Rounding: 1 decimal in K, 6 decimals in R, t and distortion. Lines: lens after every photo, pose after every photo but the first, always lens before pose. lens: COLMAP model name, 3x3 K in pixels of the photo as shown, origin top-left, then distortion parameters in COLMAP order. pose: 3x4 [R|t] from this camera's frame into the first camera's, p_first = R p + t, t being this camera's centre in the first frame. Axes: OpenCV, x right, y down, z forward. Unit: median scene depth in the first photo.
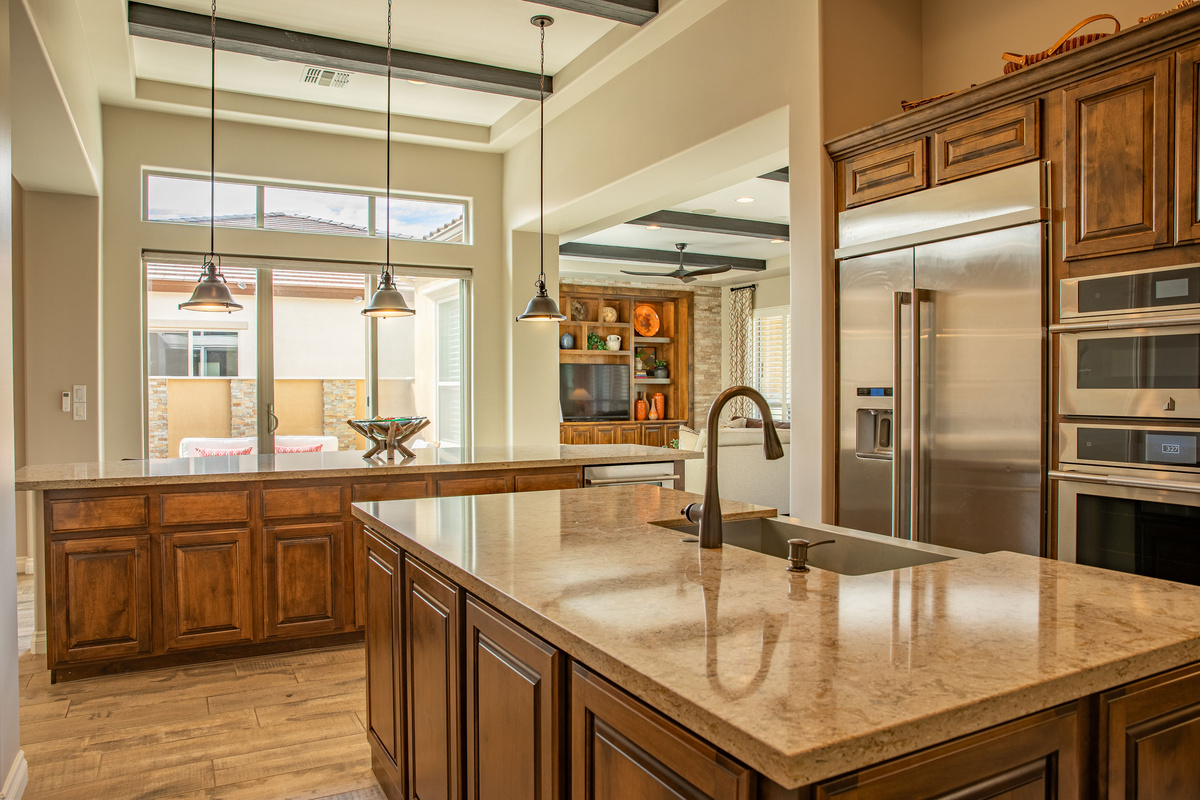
lens RADIAL K [[799.2, 0, 593.0], [0, 799.2, 398.6], [0, 0, 1]] dist [0.015472, -0.004584]
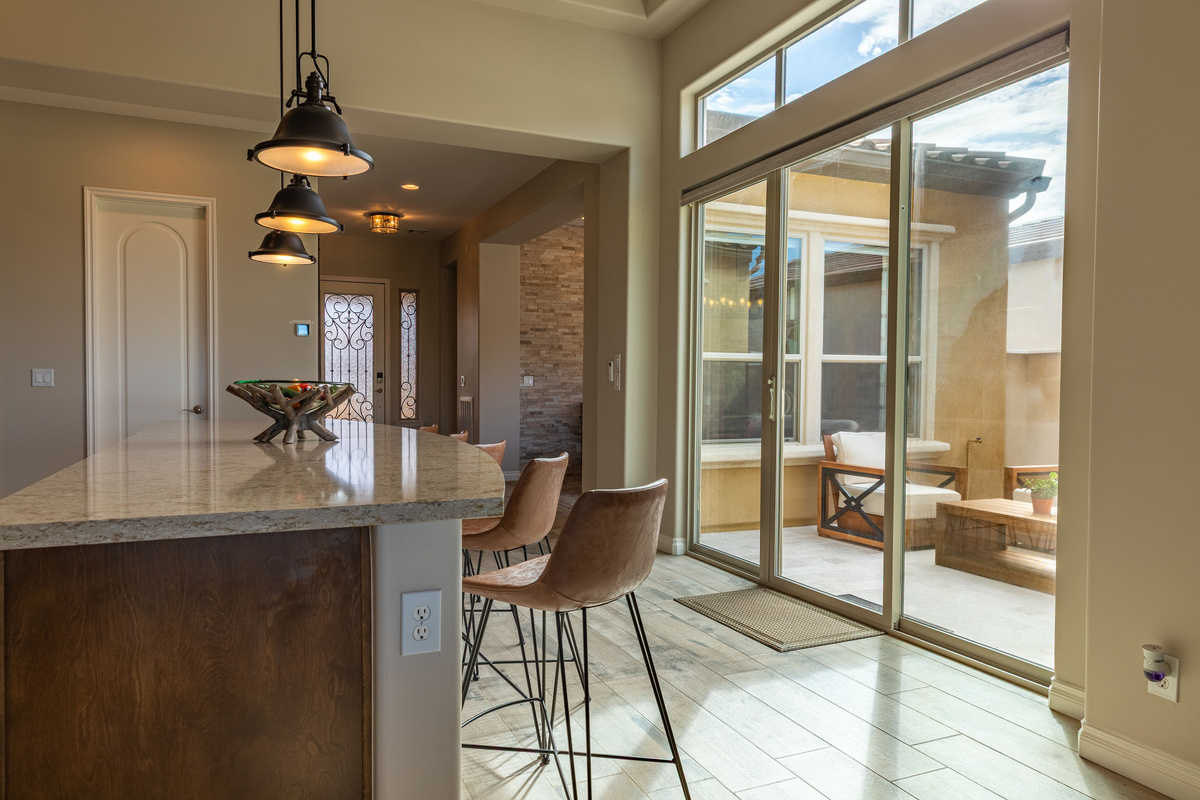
lens RADIAL K [[799.2, 0, 606.7], [0, 799.2, 401.9], [0, 0, 1]] dist [0.015472, -0.004584]
pose [[-0.047644, 0.027513, -0.998485, 0.142416], [-0.017462, 0.999445, 0.028372, 0.006254], [0.998712, 0.018787, -0.047137, 0.459989]]
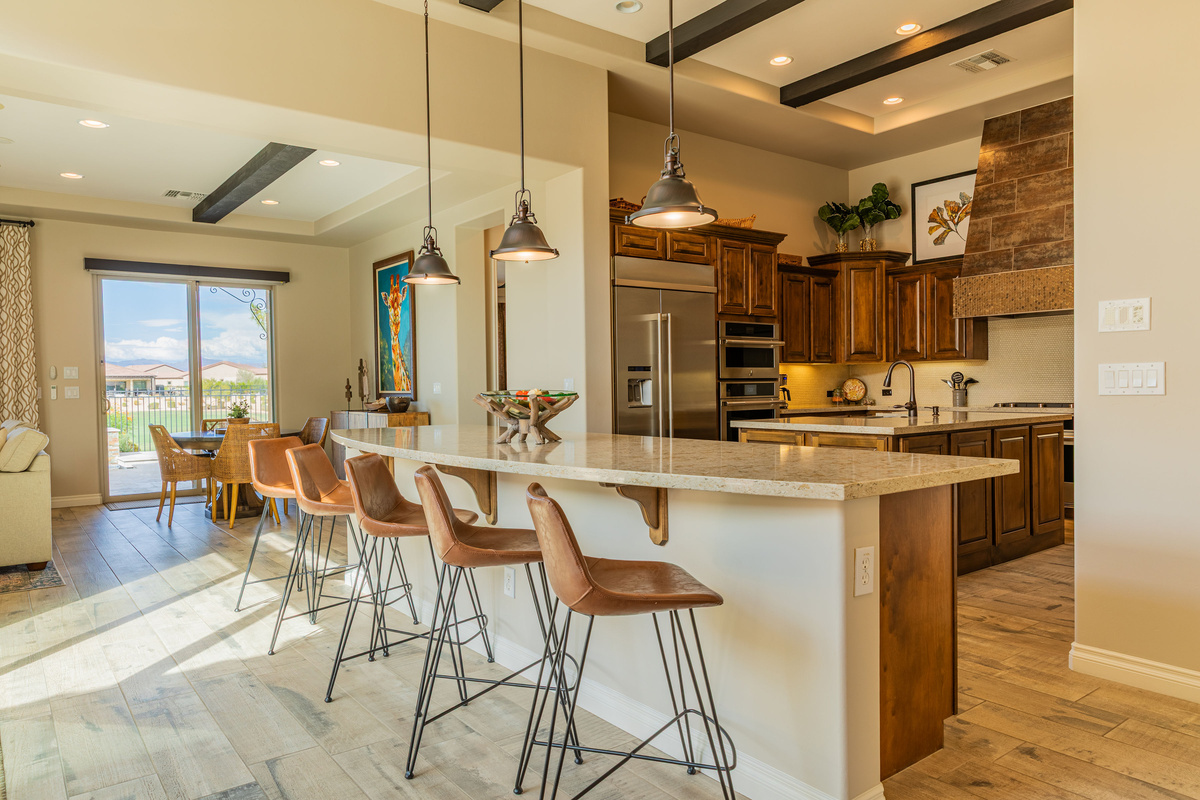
lens RADIAL K [[799.2, 0, 594.4], [0, 799.2, 400.3], [0, 0, 1]] dist [0.015472, -0.004584]
pose [[-0.175185, -0.012292, 0.984459, -0.355385], [0.025931, 0.999518, 0.017094, 0.007460], [-0.984194, 0.028522, -0.174782, 0.383993]]
